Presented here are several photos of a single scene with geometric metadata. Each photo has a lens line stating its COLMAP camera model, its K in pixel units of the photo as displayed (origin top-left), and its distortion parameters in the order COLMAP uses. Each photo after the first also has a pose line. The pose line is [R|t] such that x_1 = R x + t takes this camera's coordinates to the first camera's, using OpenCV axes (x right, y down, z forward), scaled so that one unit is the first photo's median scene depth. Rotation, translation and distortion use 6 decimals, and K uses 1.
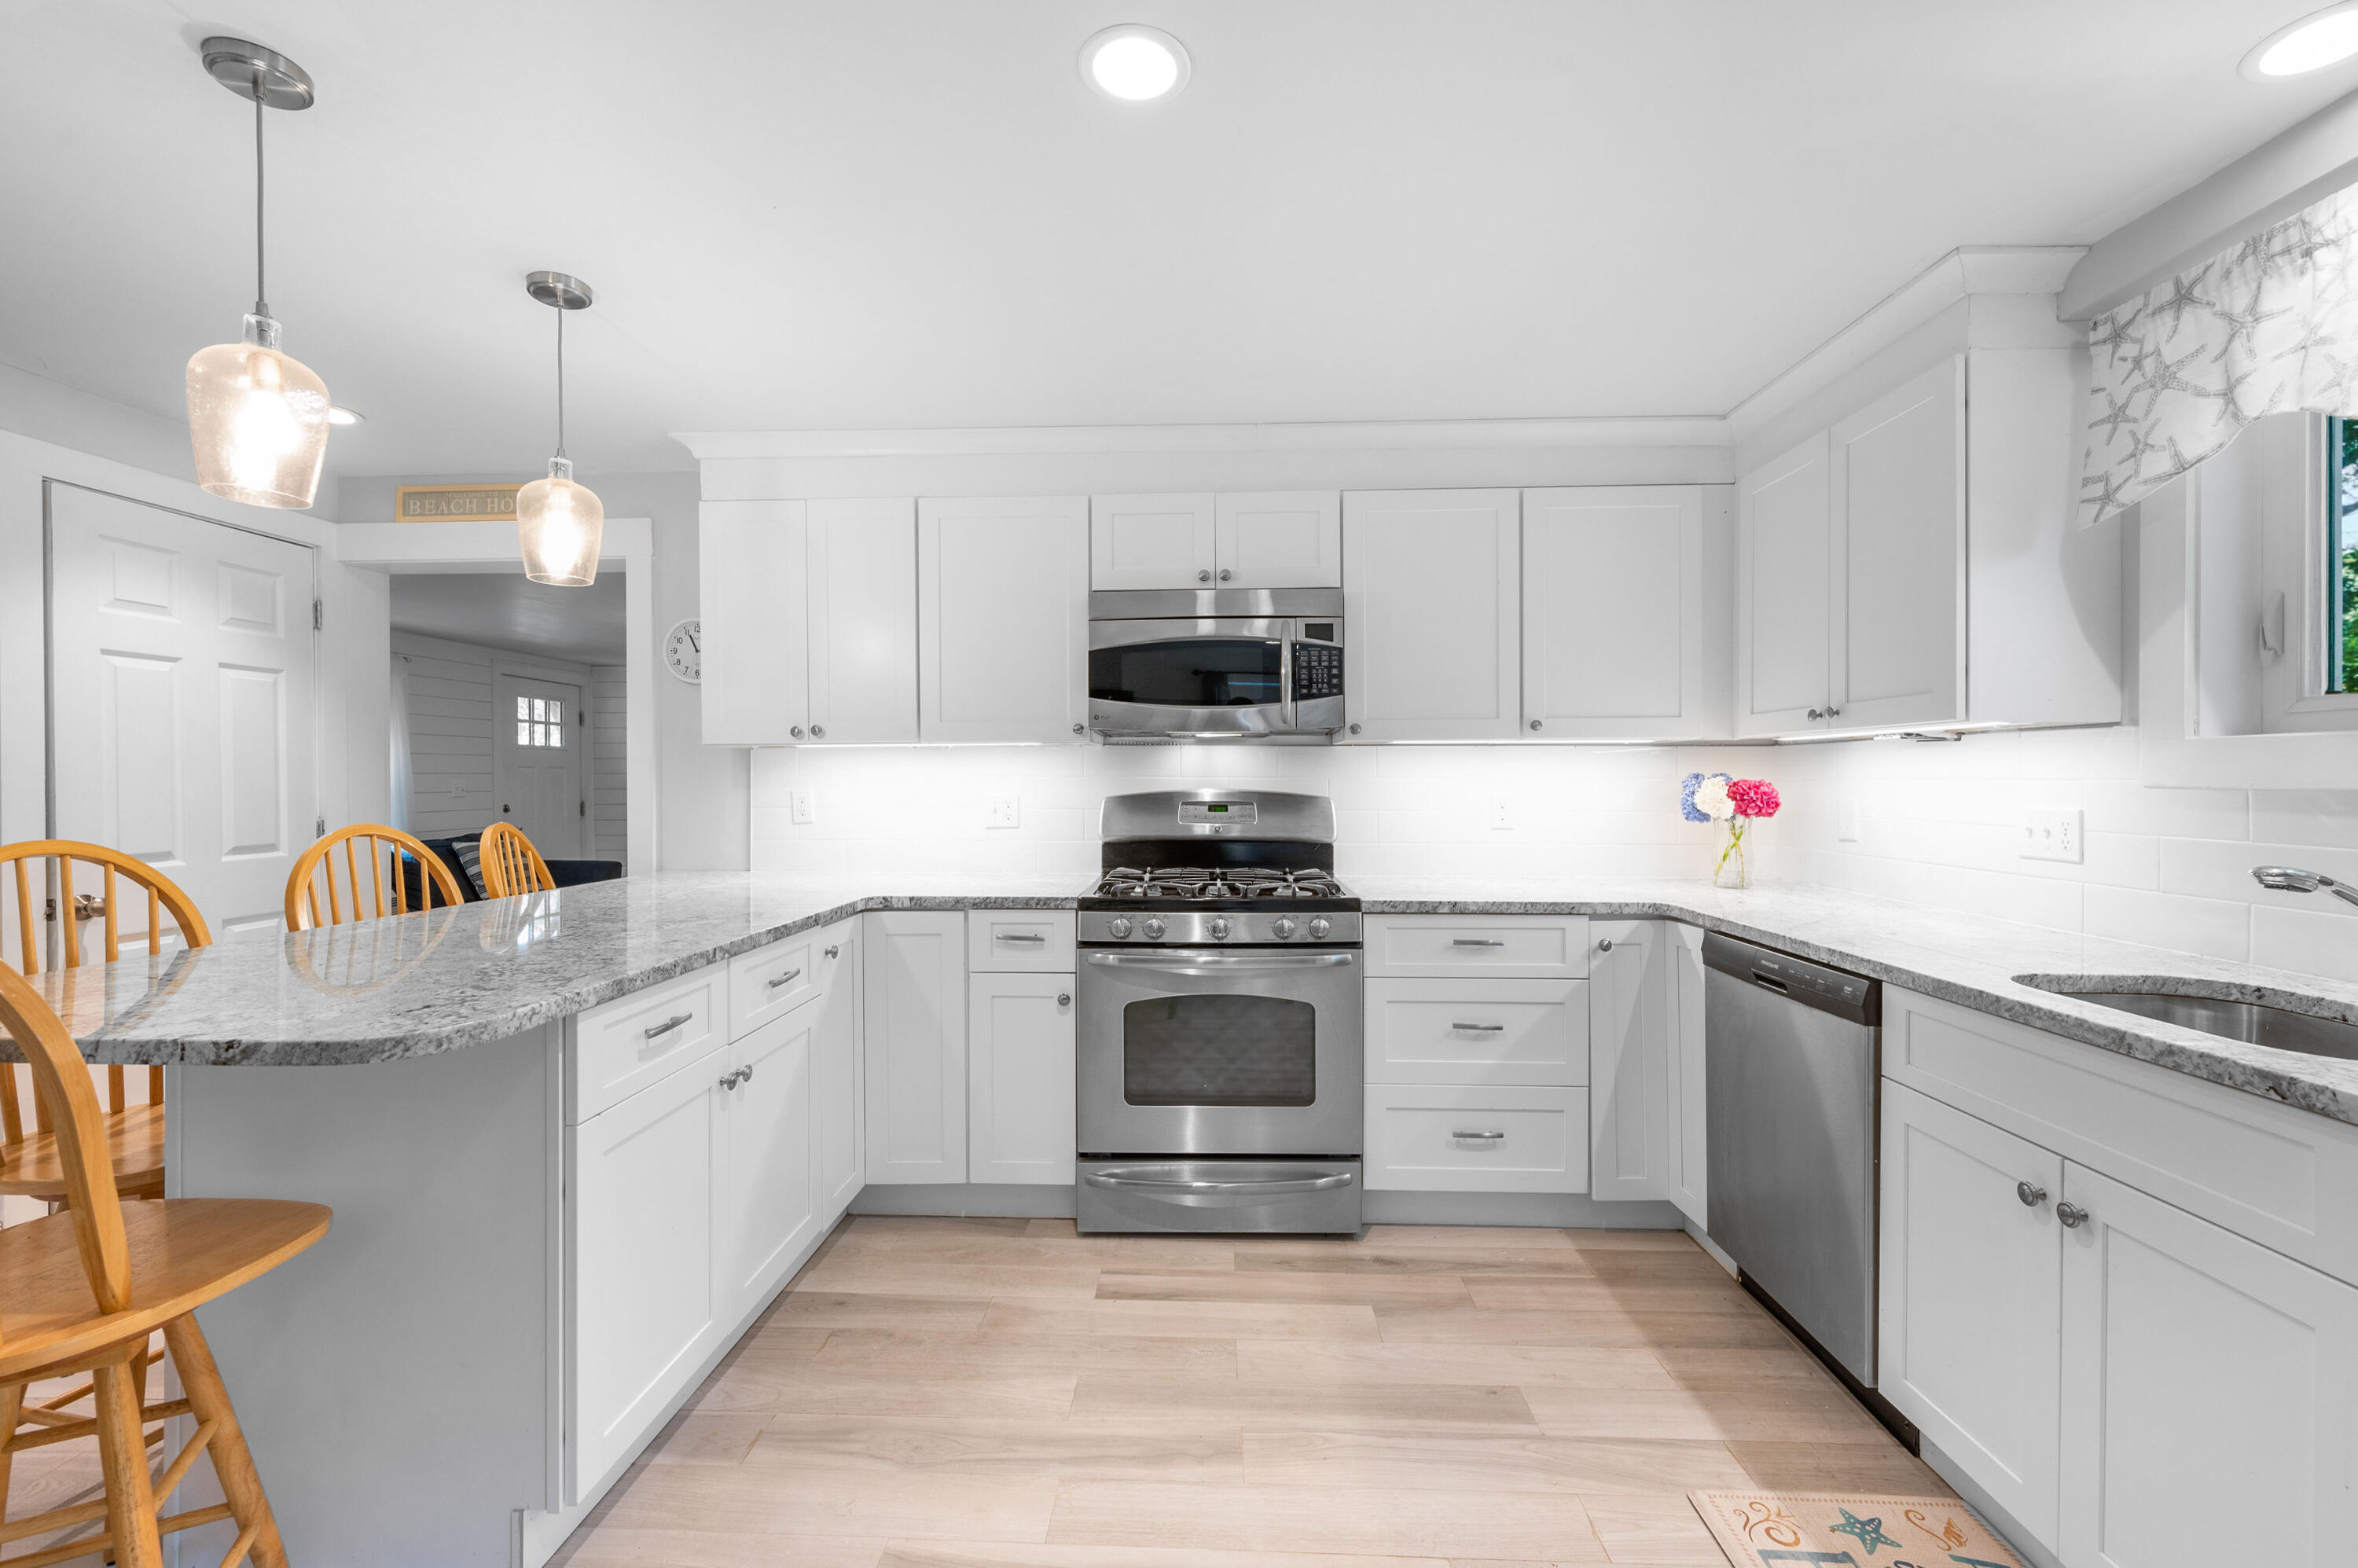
lens RADIAL K [[985.4, 0, 1178.2], [0, 985.4, 779.6], [0, 0, 1]] dist [0.000268, 0.001545]
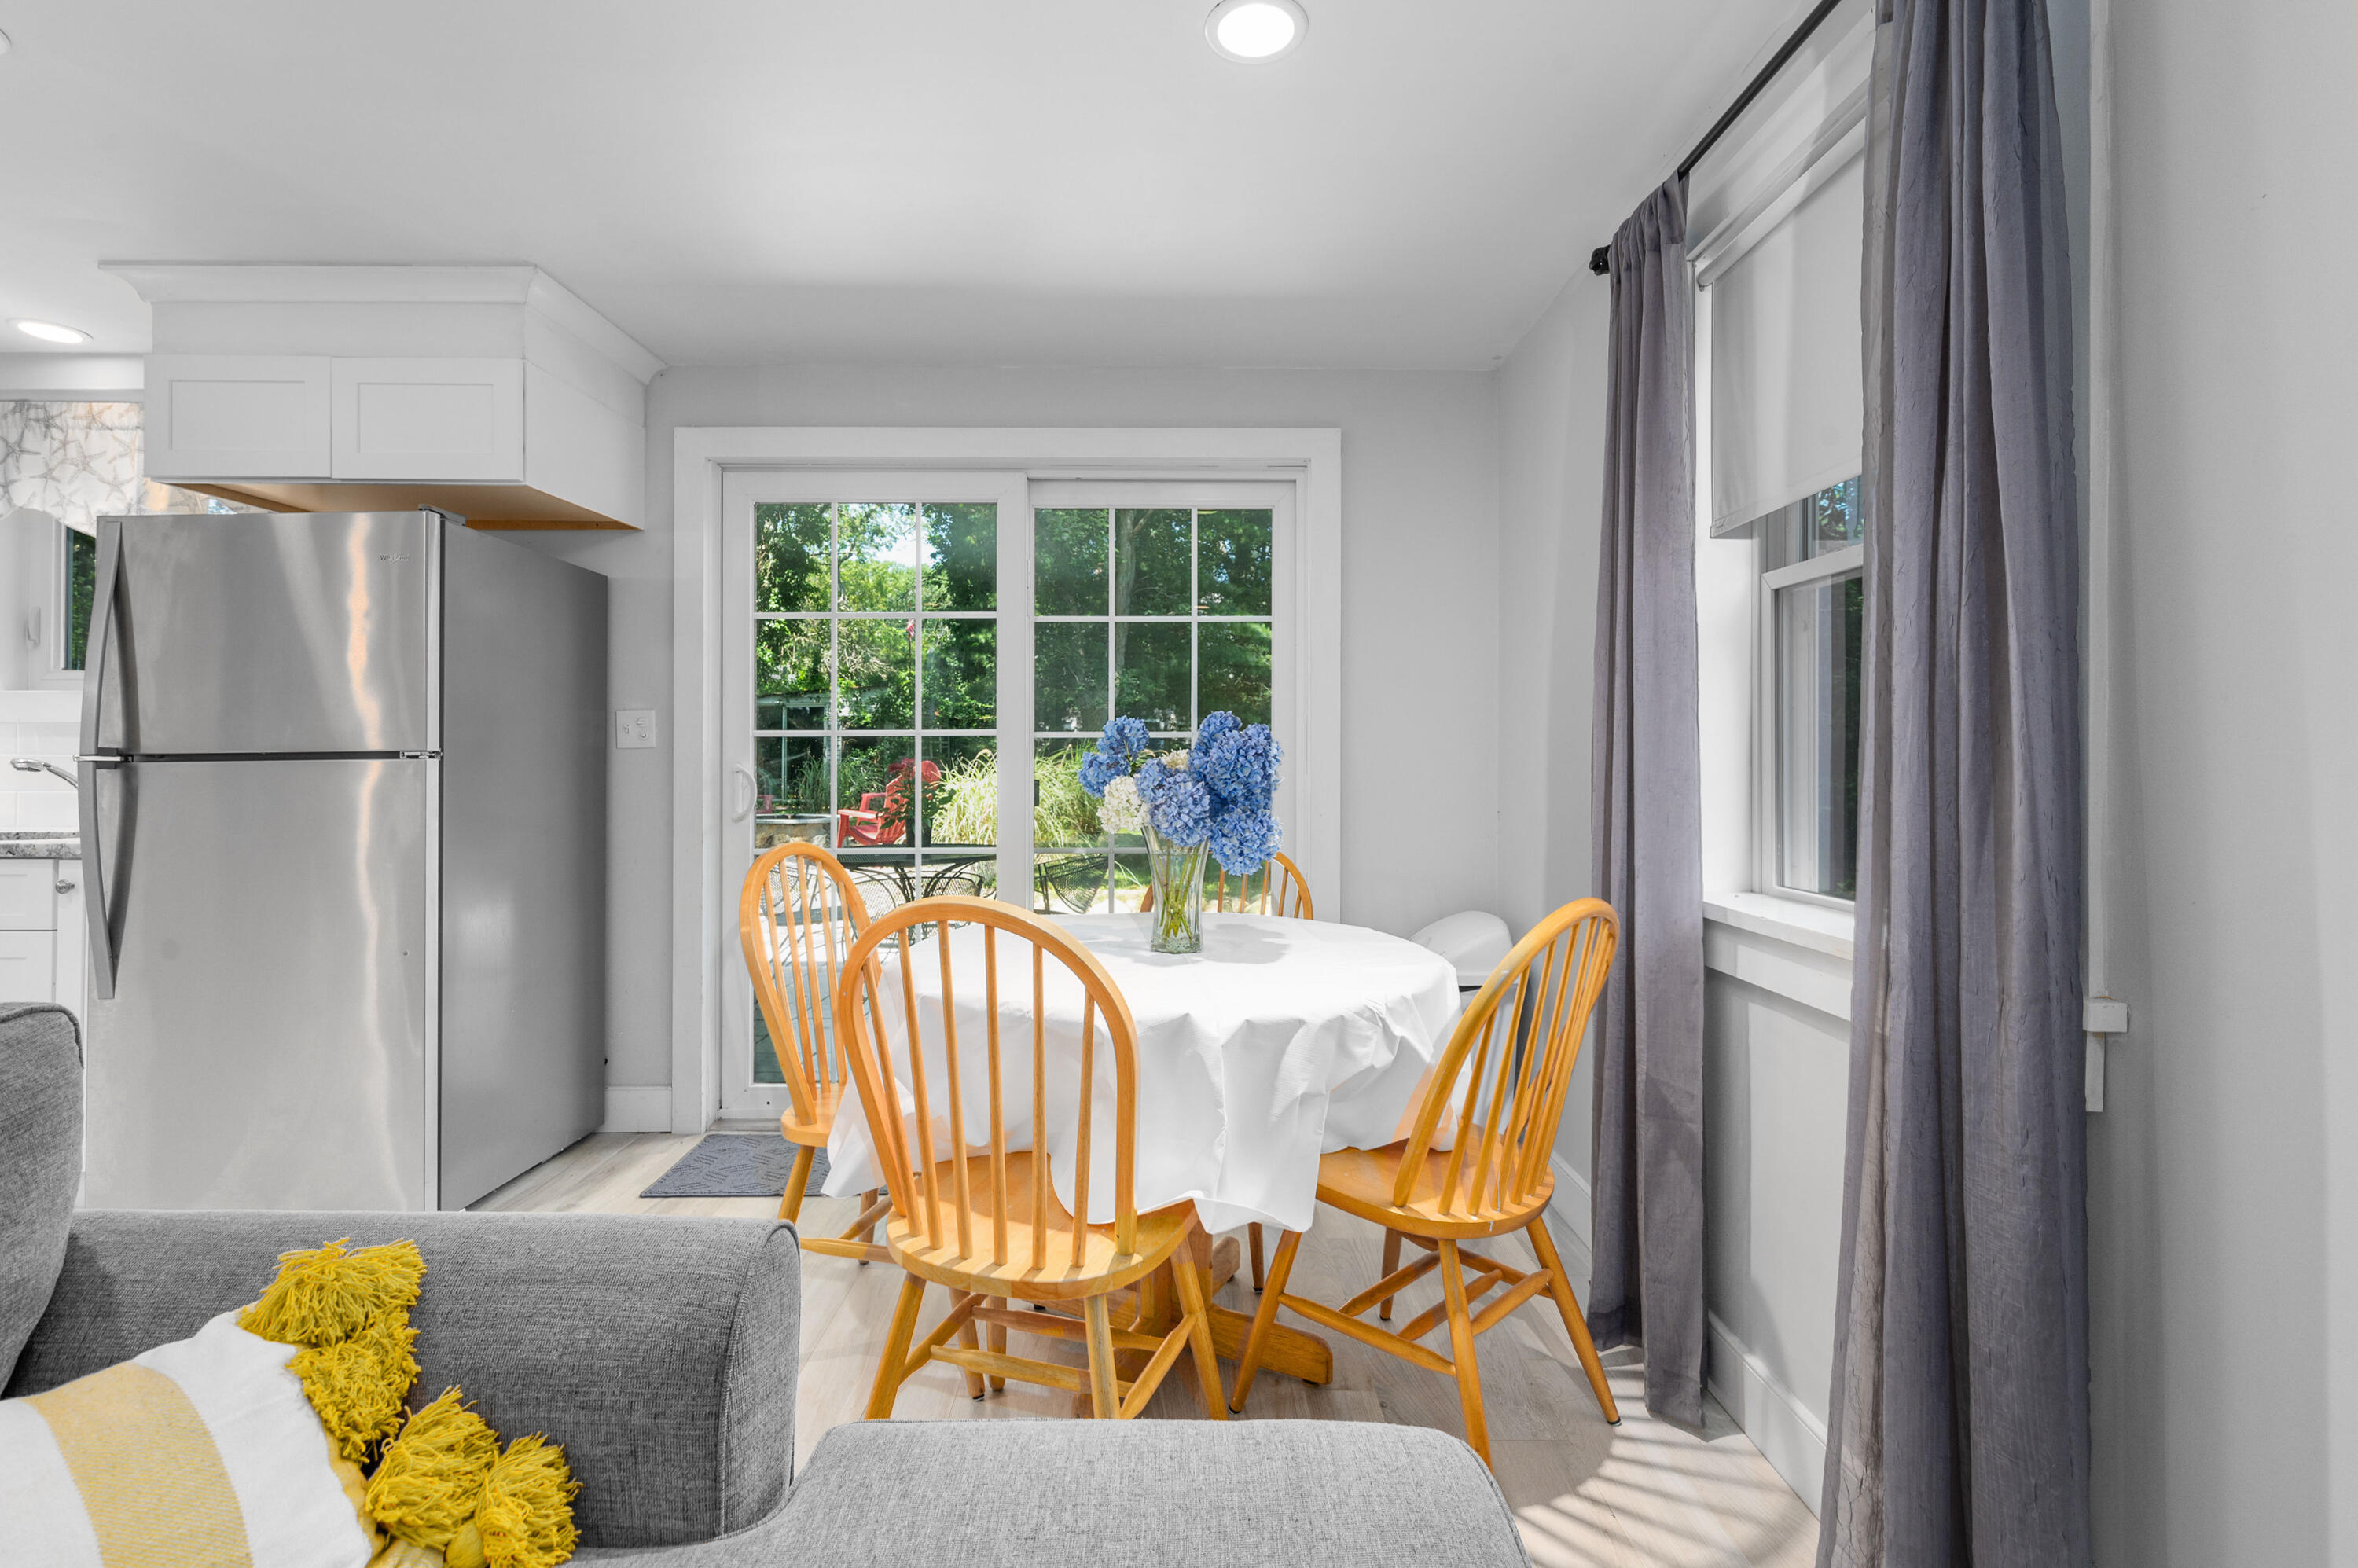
lens RADIAL K [[1110.2, 0, 1172.1], [0, 1110.2, 748.8], [0, 0, 1]] dist [-0.002590, 0.000146]
pose [[-0.038008, 0.014112, 0.999178, -0.803640], [0.000454, 0.999900, -0.014105, 0.074714], [-0.999277, -0.000083, -0.038011, -0.825451]]
